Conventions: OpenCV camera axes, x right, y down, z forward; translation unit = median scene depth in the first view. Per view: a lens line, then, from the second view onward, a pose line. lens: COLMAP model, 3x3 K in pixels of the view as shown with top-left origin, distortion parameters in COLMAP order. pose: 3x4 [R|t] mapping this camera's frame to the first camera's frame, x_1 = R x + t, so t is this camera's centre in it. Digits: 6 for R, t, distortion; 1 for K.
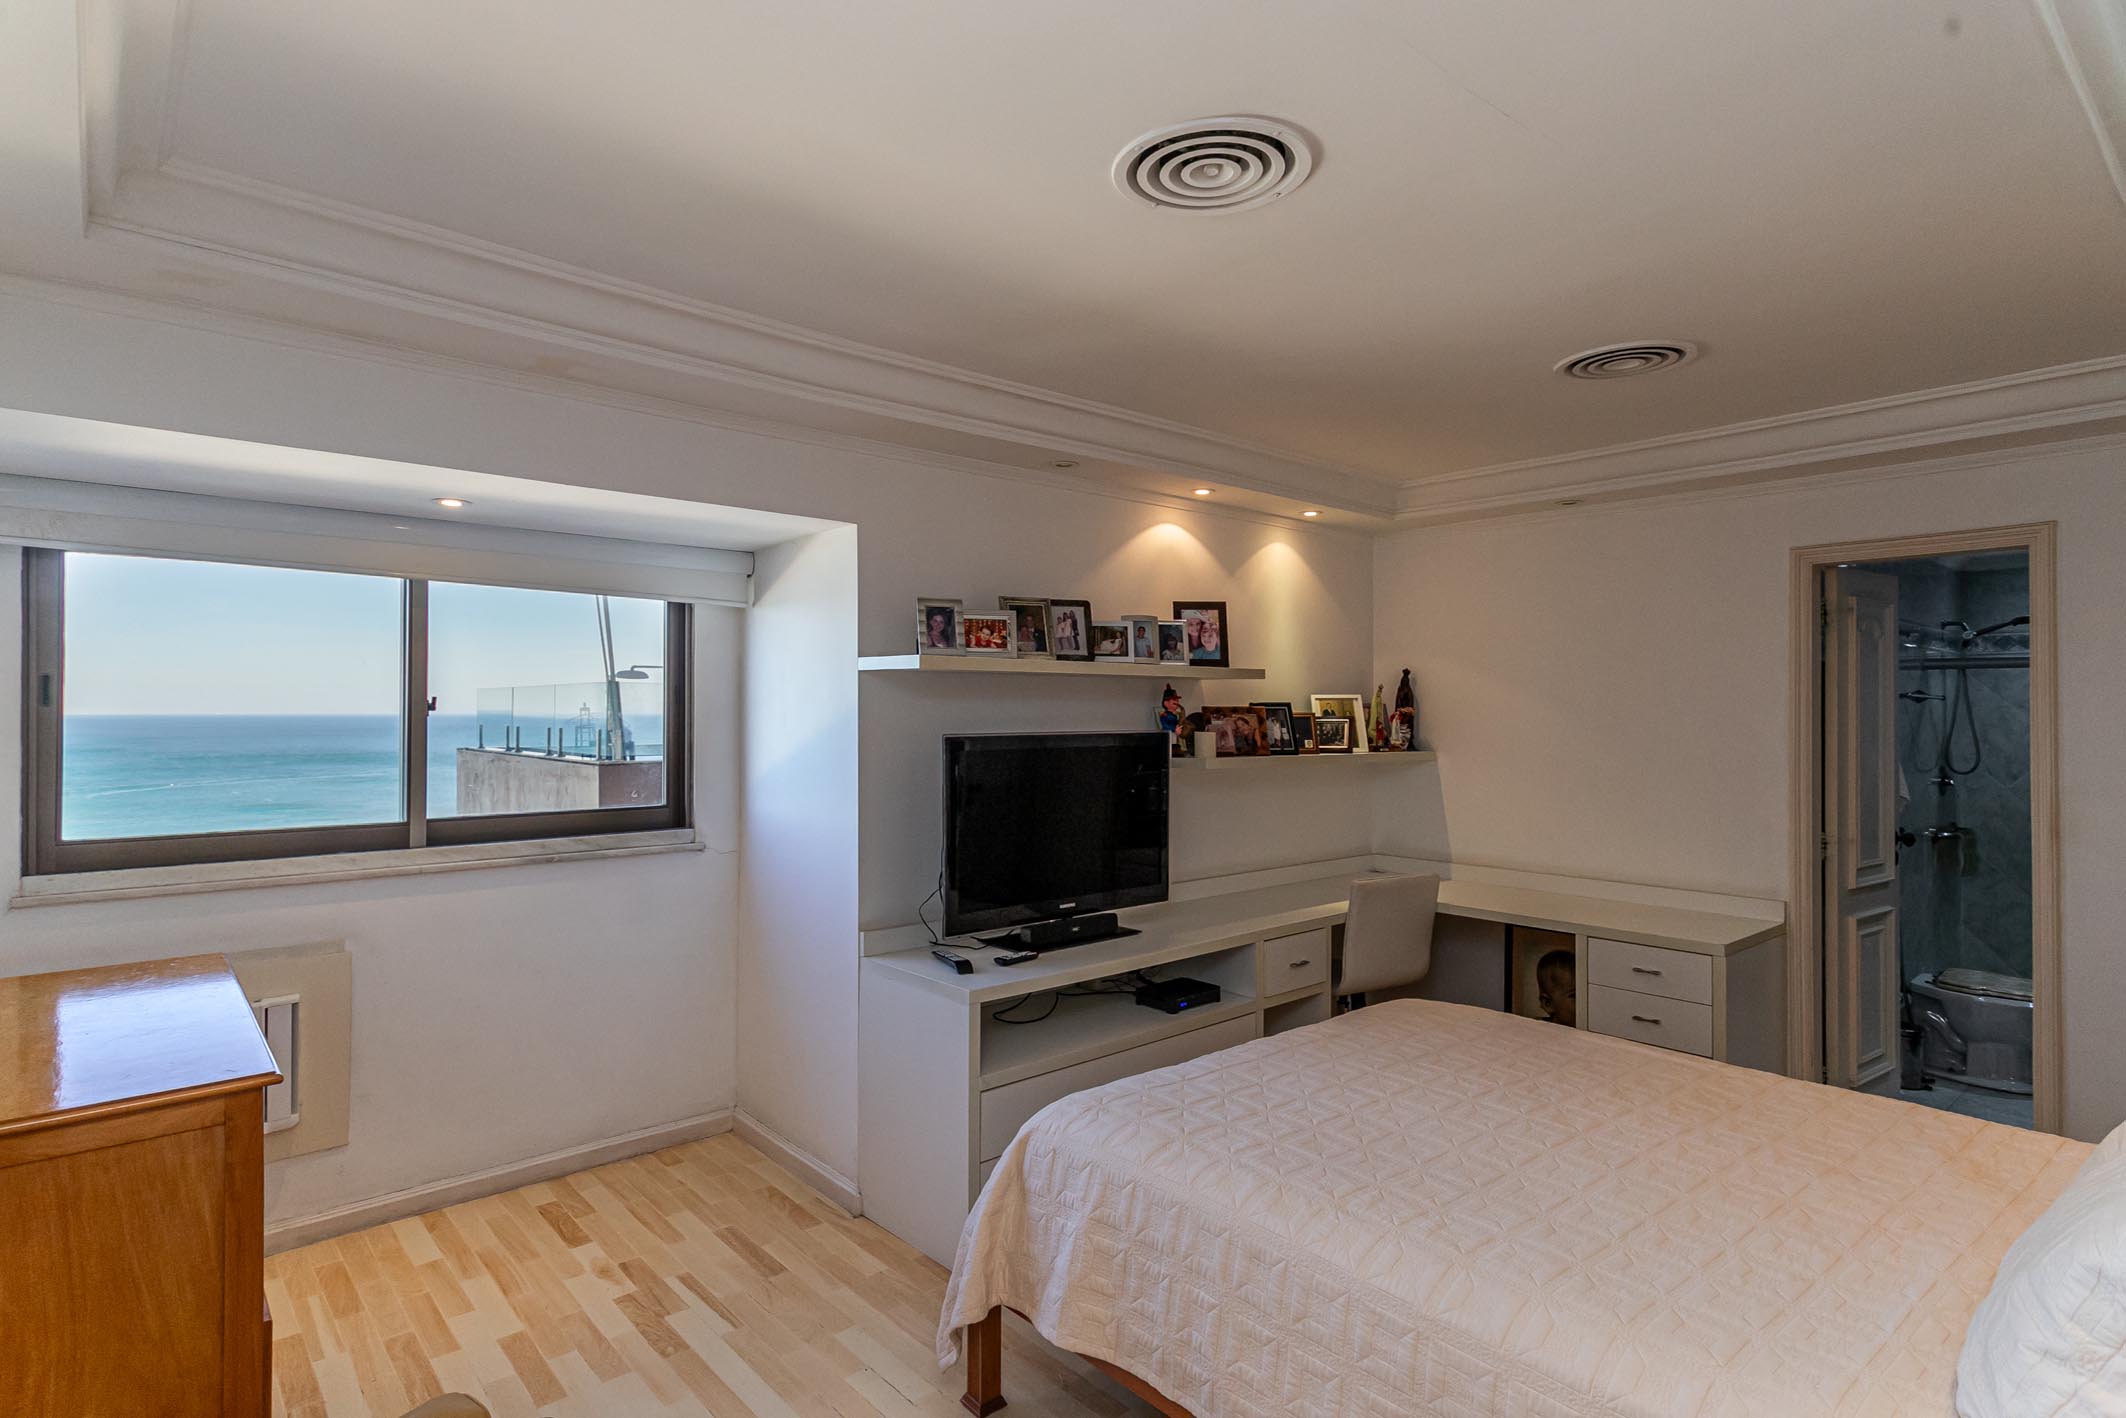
lens RADIAL K [[1084.4, 0, 1063.9], [0, 1084.4, 697.8], [0, 0, 1]] dist [0.003493, 0.002260]
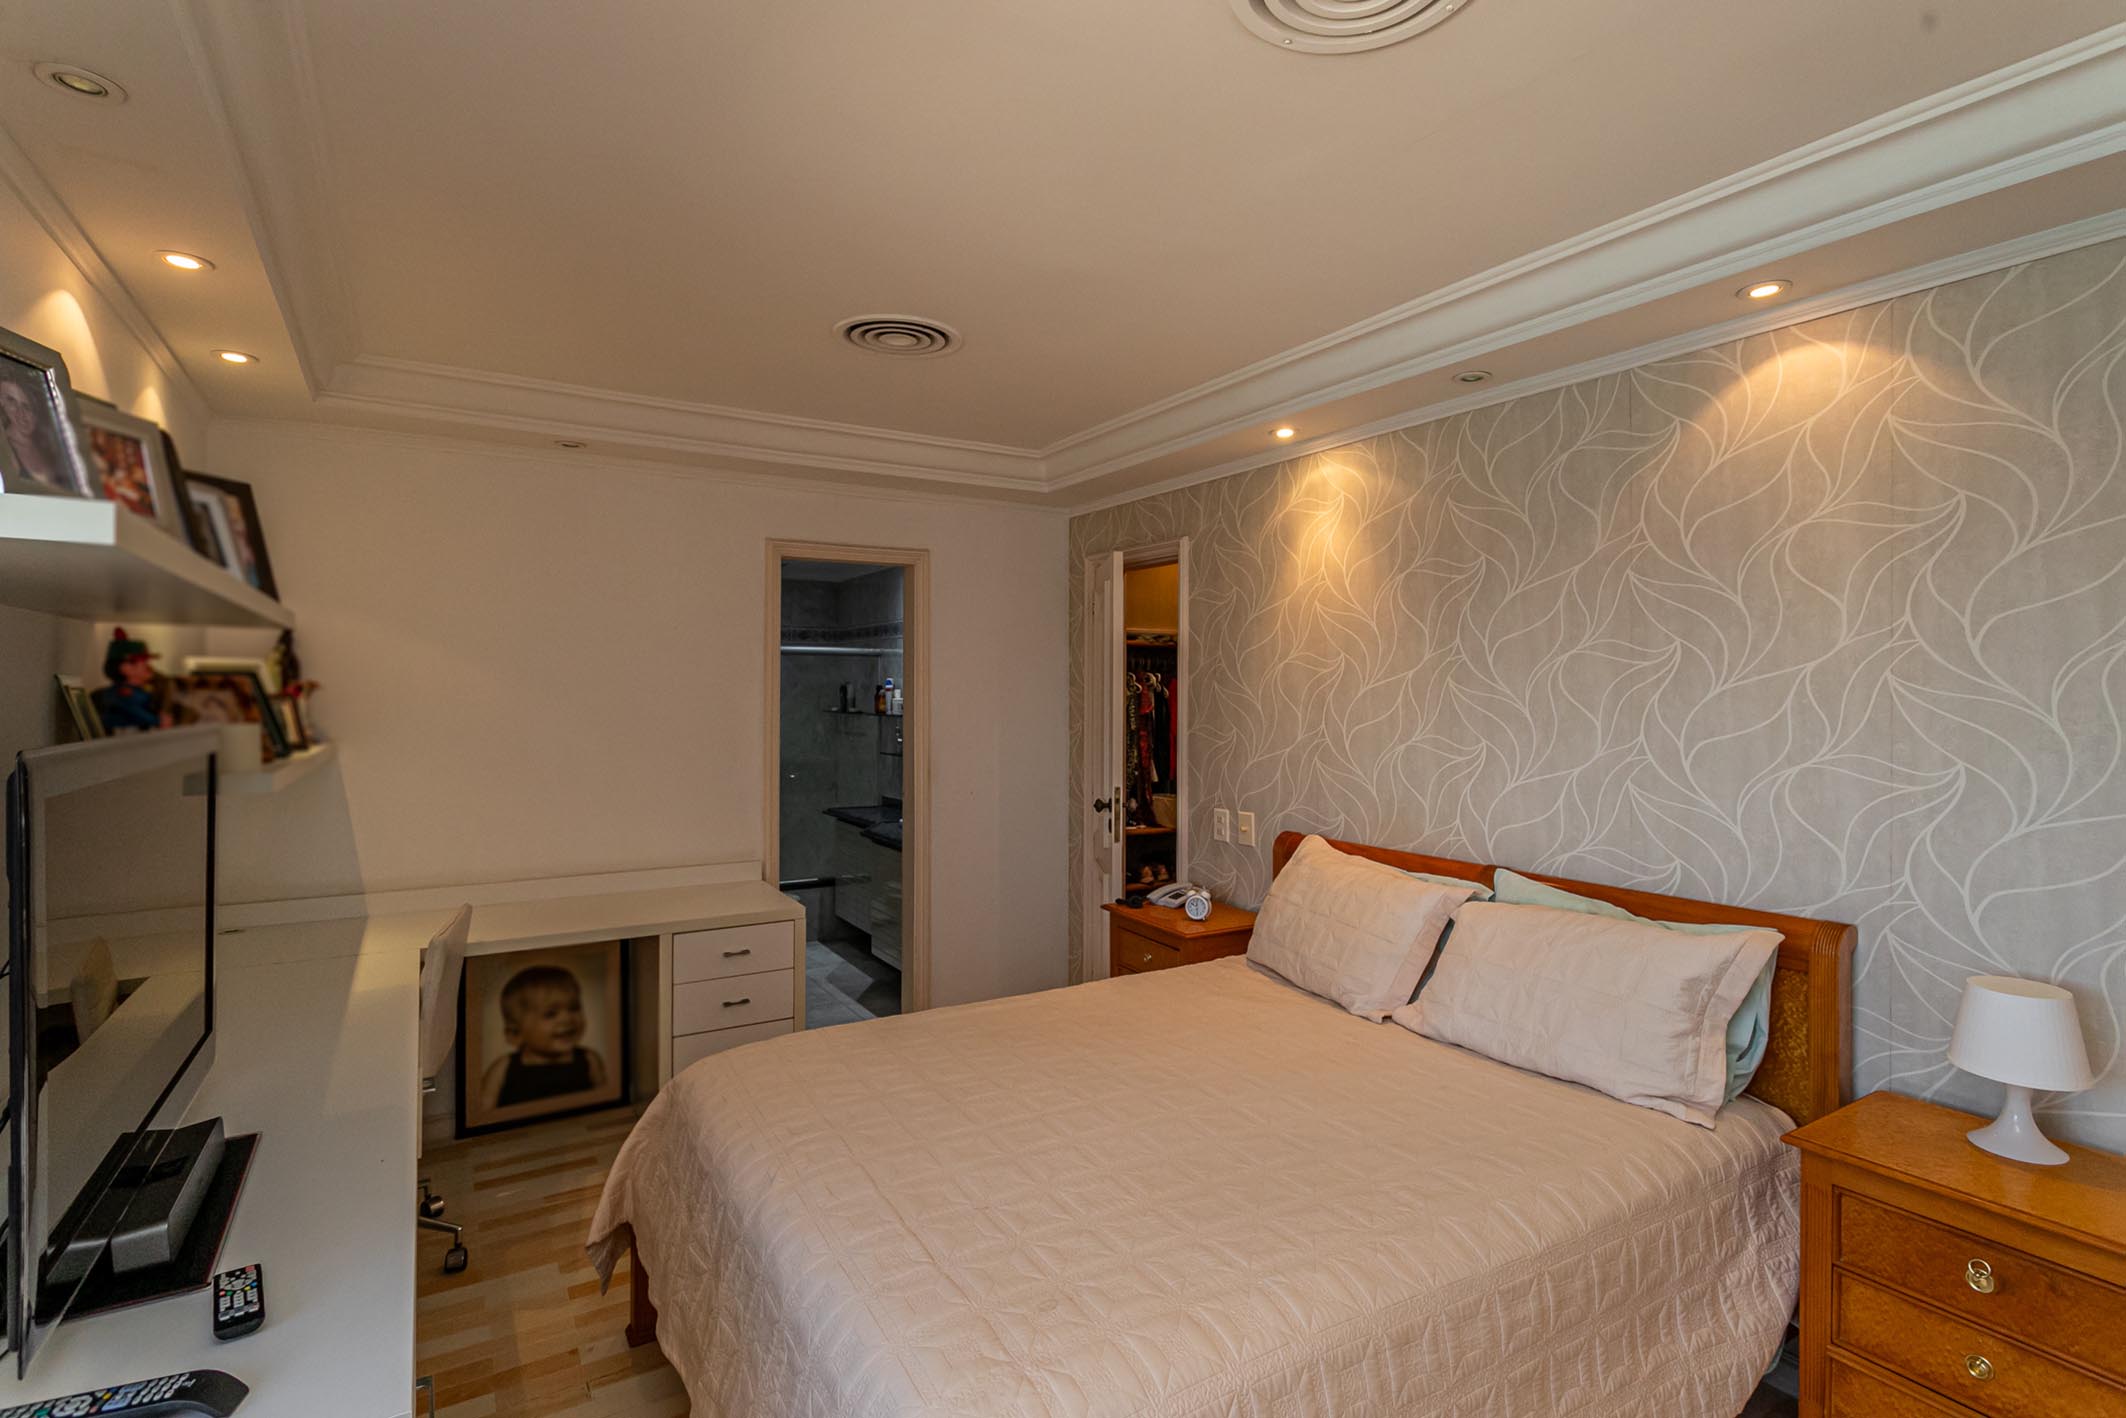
lens RADIAL K [[1016.2, 0, 1054.6], [0, 1016.2, 699.5], [0, 0, 1]] dist [-0.000644, 0.000362]
pose [[0.171973, -0.011715, 0.985032, -0.357097], [-0.010826, 0.999846, 0.013781, 0.009324], [-0.985042, -0.013034, 0.171820, 0.647040]]
